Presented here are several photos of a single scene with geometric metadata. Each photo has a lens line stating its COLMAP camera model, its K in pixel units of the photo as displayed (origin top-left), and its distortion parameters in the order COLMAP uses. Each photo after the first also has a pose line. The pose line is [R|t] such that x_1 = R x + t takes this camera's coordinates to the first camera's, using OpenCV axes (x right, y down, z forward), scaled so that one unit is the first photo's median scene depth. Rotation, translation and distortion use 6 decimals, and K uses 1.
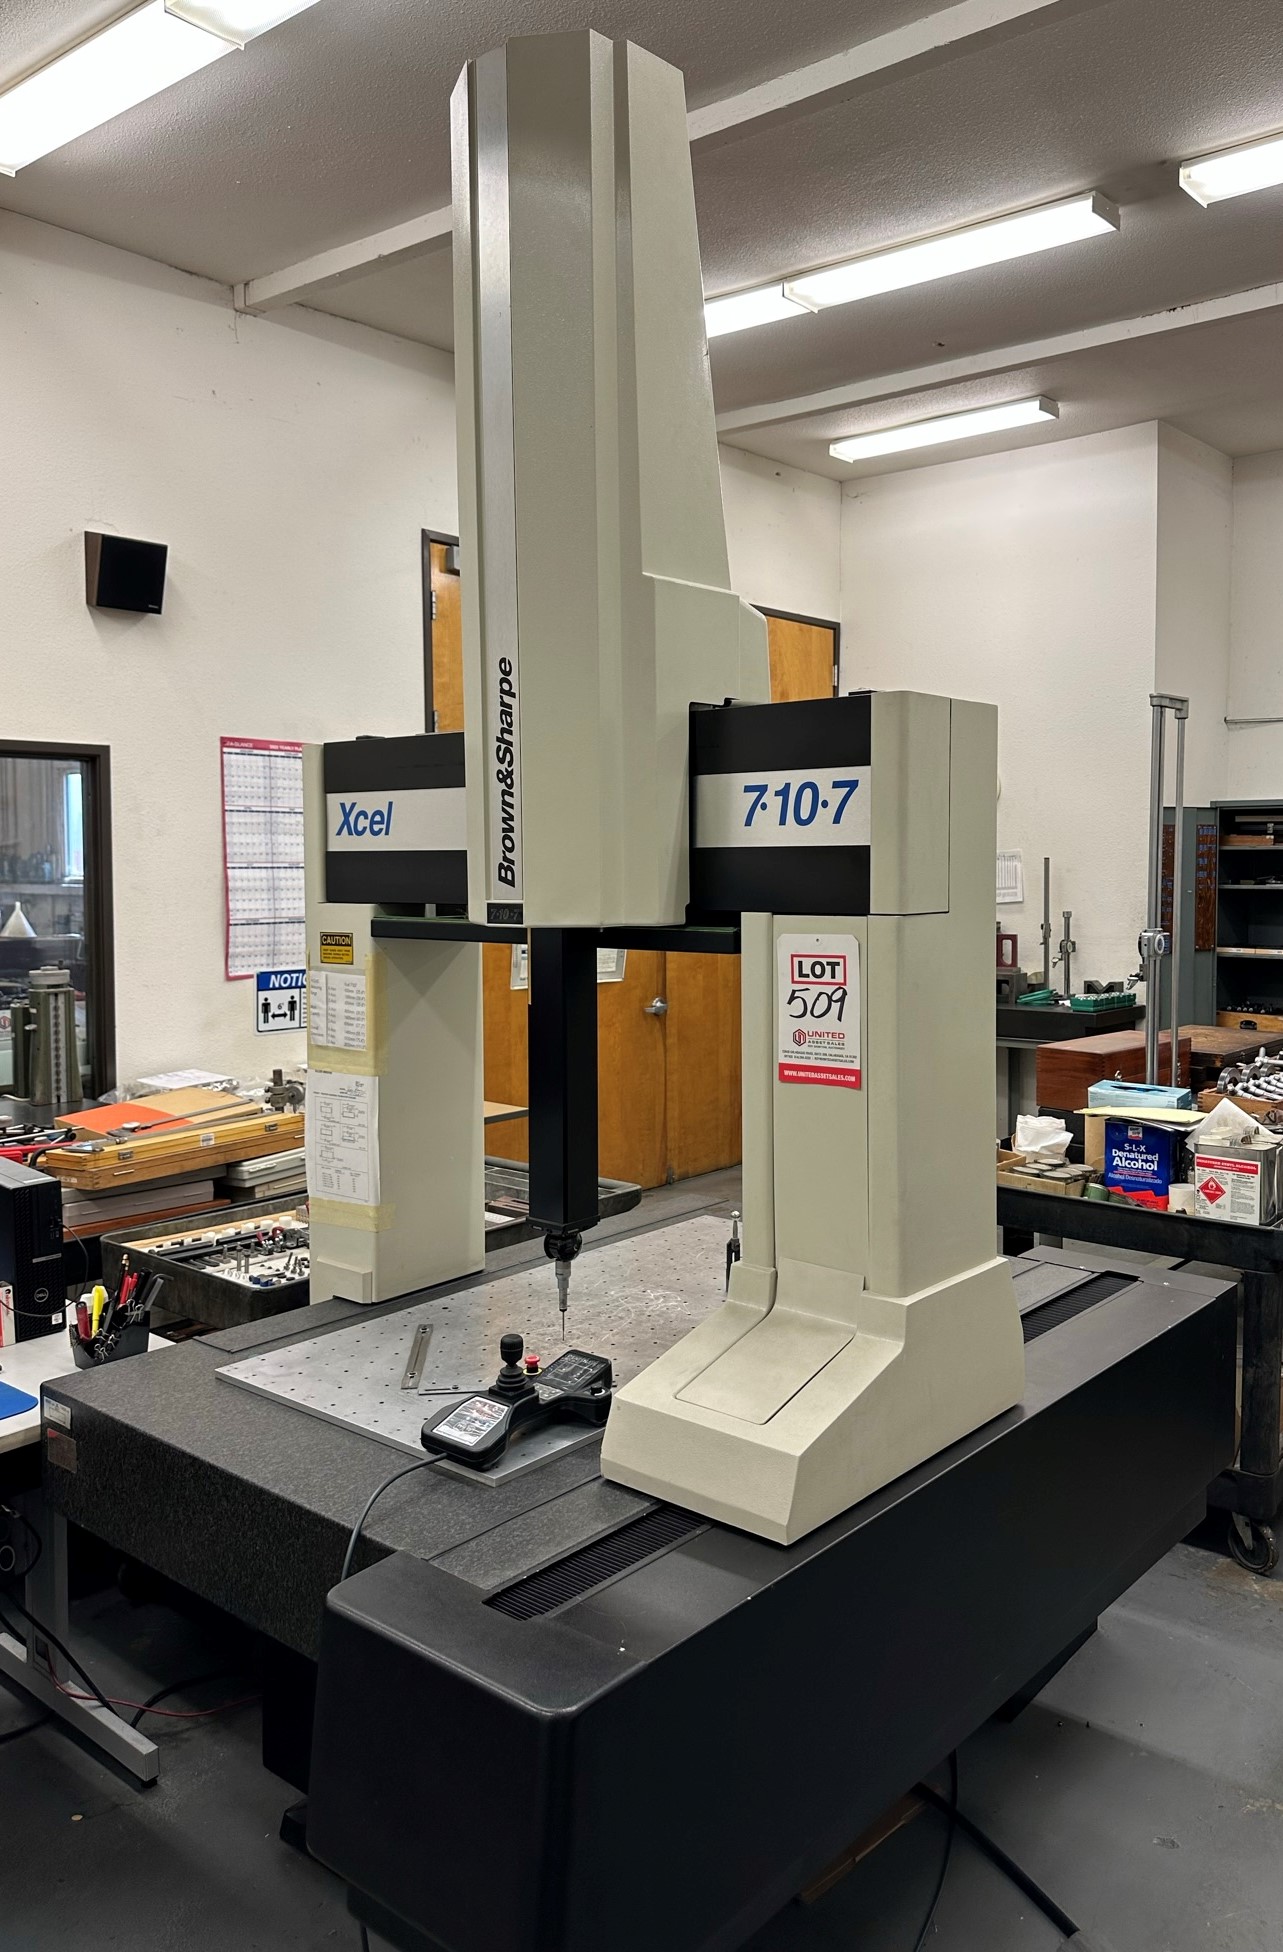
lens RADIAL K [[1414.4, 0, 685.6], [0, 1414.4, 937.3], [0, 0, 1]] dist [0.025769, -0.002561]
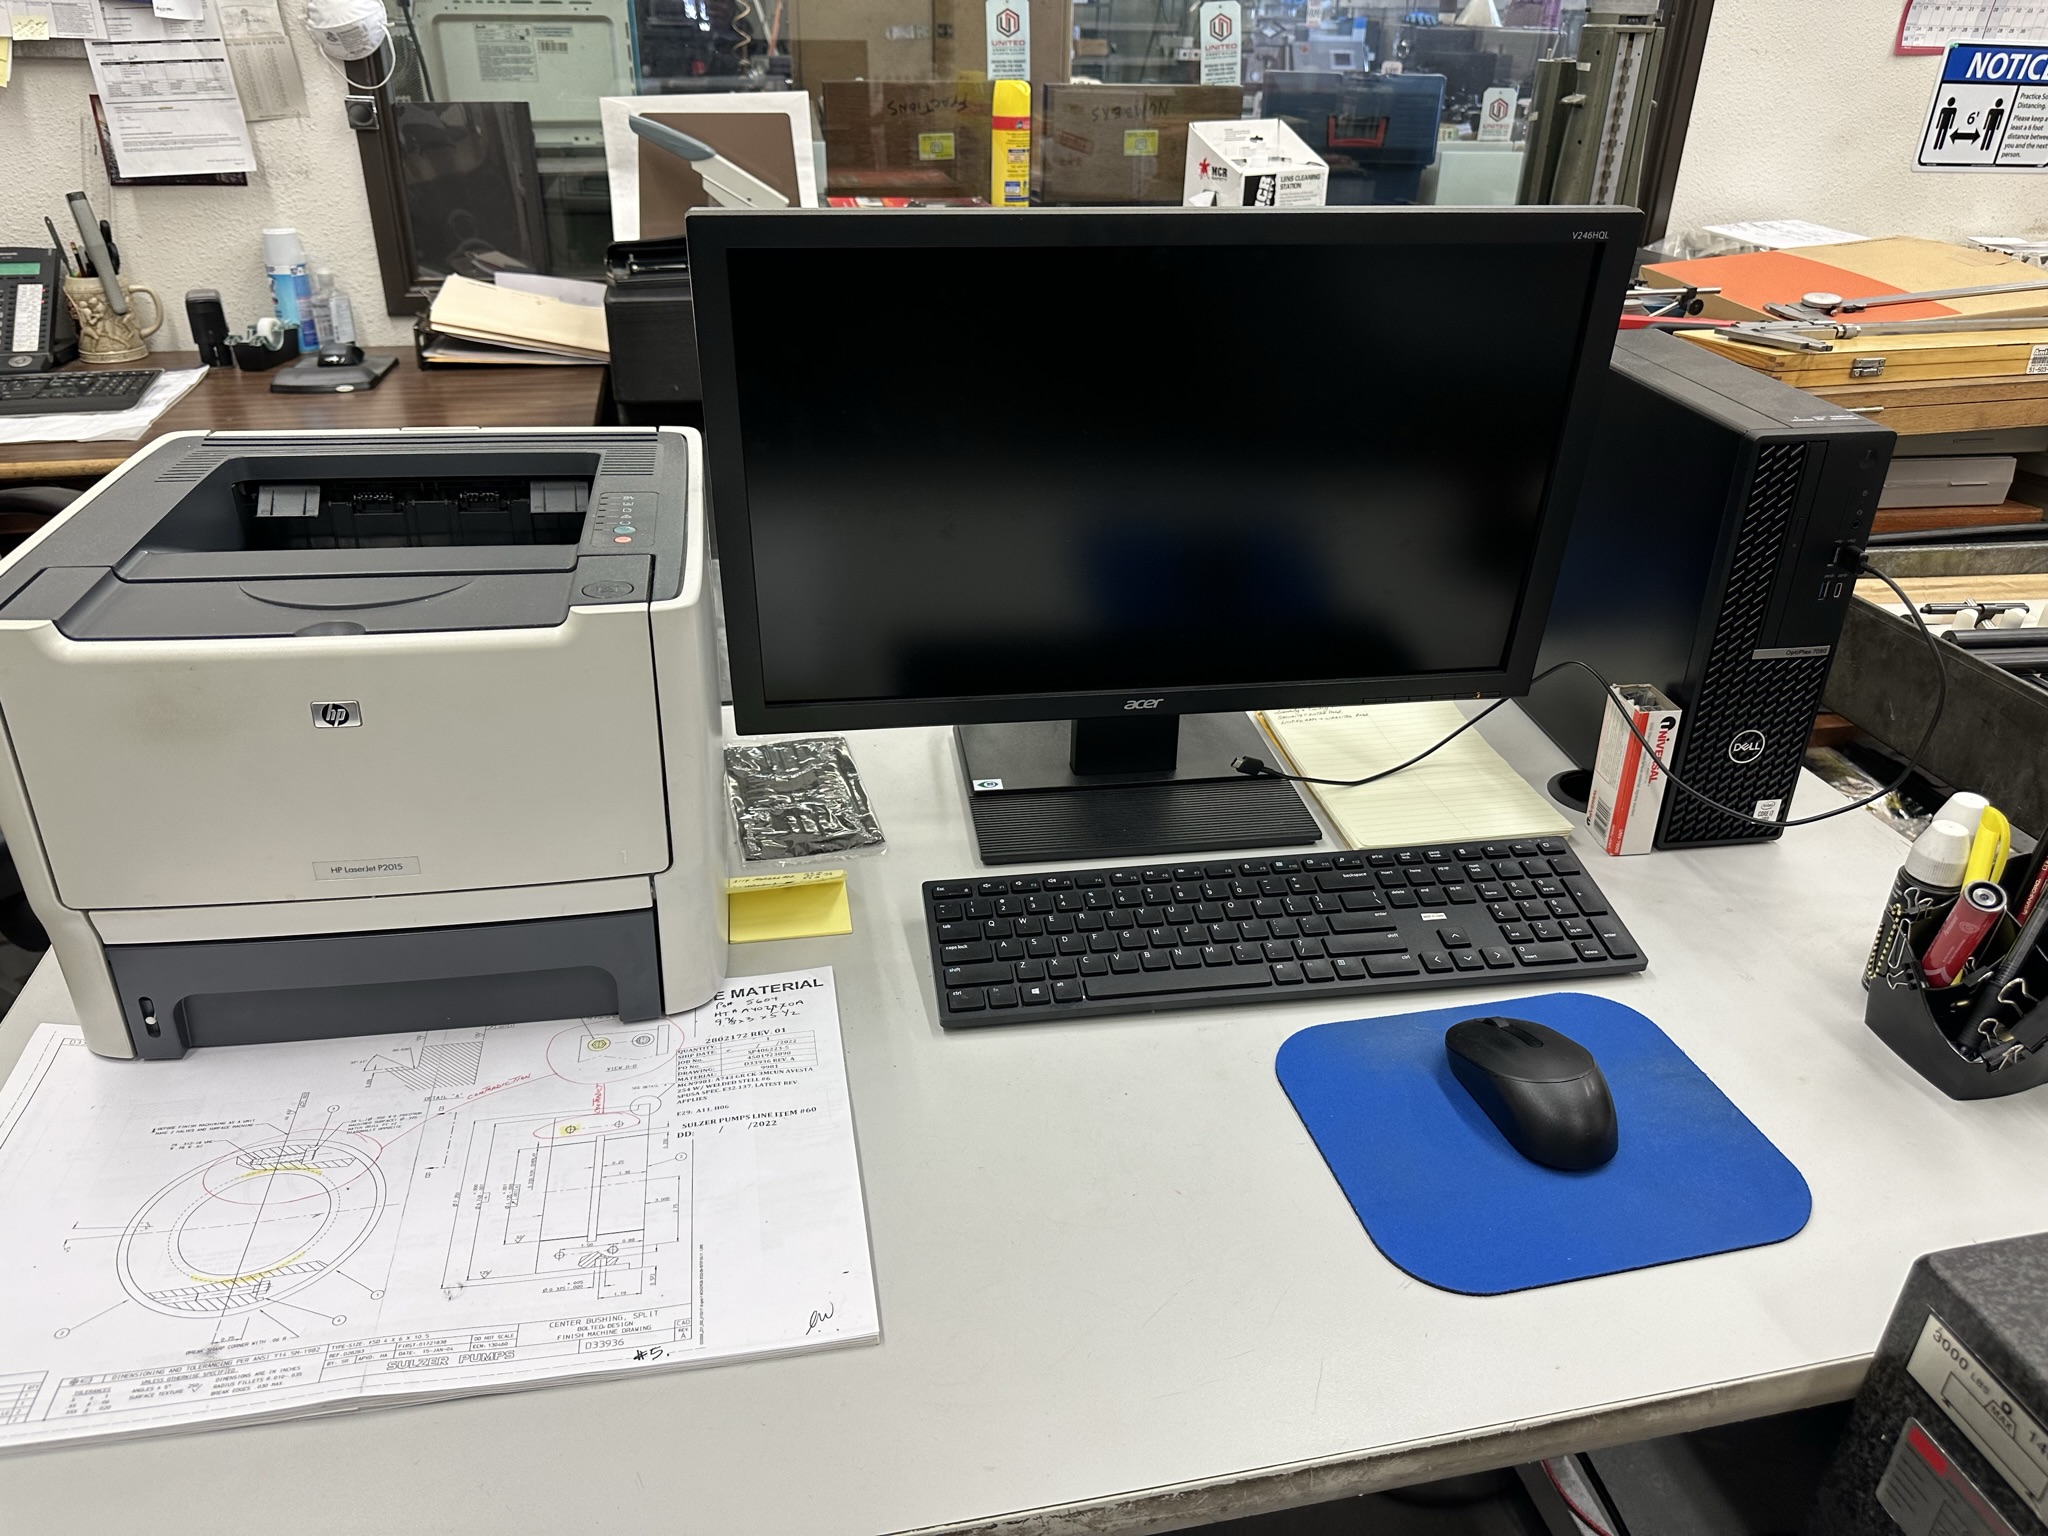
lens RADIAL K [[1487.2, 0, 1024.0], [0, 1487.2, 768.0], [0, 0, 1]] dist [0.009970, 0.004640]
pose [[0.779751, 0.304592, -0.547003, -0.274190], [-0.055406, 0.903824, 0.424302, 0.076776], [0.623633, -0.300543, 0.721634, 0.436191]]
